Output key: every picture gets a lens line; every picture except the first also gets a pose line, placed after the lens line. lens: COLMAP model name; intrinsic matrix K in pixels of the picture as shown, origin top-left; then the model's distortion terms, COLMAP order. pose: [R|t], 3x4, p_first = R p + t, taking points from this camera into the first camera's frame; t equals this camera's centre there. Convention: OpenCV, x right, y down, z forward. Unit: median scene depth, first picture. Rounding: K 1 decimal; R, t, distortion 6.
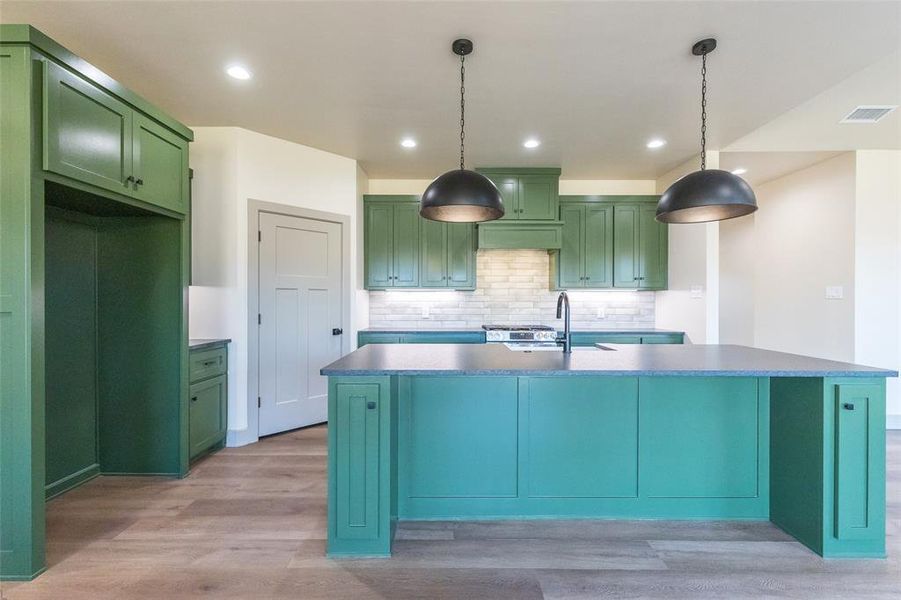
lens RADIAL K [[405.5, 0, 446.2], [0, 405.5, 298.4], [0, 0, 1]] dist [0.005682, -0.002695]
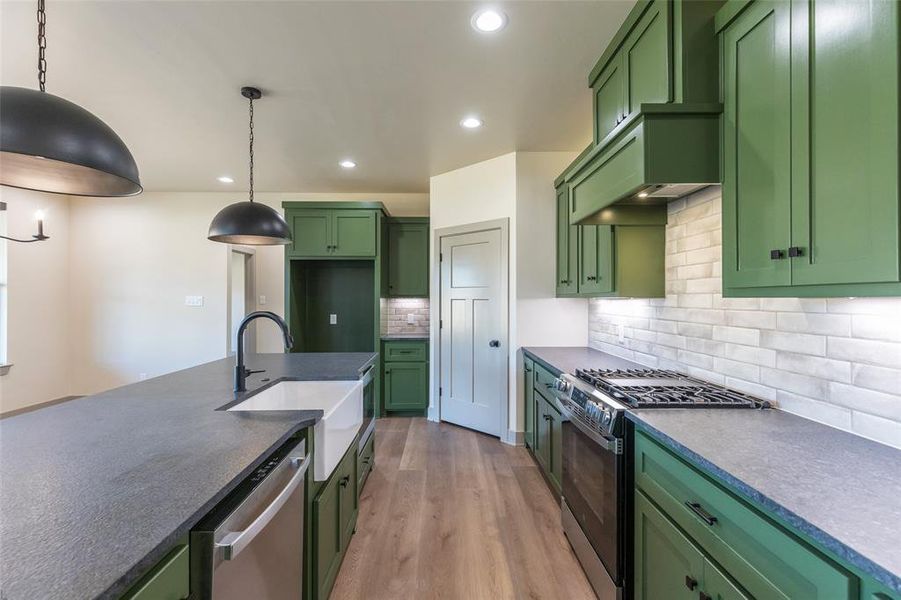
lens RADIAL K [[405.5, 0, 446.6], [0, 405.5, 297.7], [0, 0, 1]] dist [0.005682, -0.002695]
pose [[0.027027, -0.002311, -0.999632, 0.756739], [0.005077, 0.999985, -0.002175, -0.026663], [0.999622, -0.005016, 0.027038, 0.966781]]
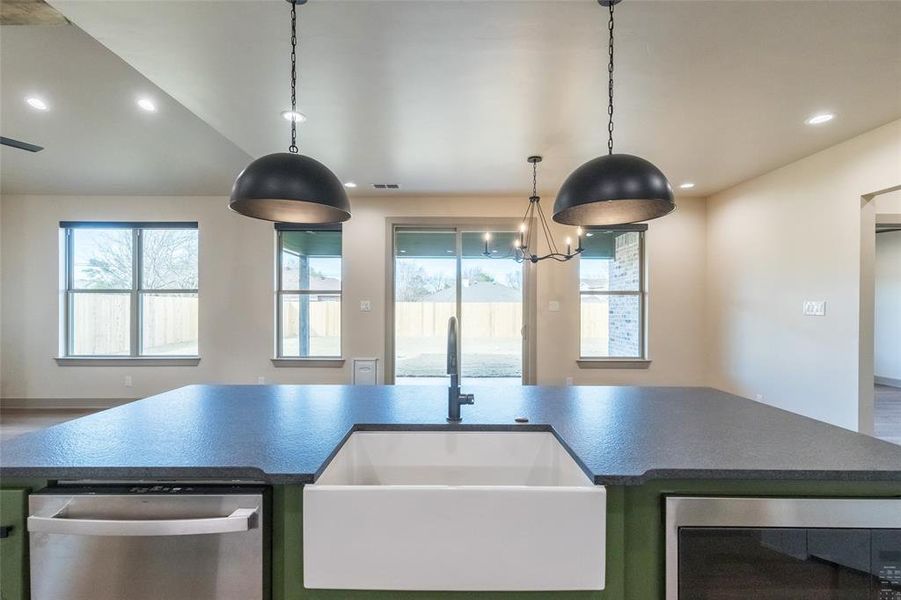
lens RADIAL K [[405.5, 0, 451.4], [0, 405.5, 307.9], [0, 0, 1]] dist [0.005682, -0.002695]
pose [[-0.999611, -0.007542, -0.026864, 0.243625], [-0.007583, 0.999970, 0.001428, -0.018531], [0.026852, 0.001631, -0.999638, 1.113769]]
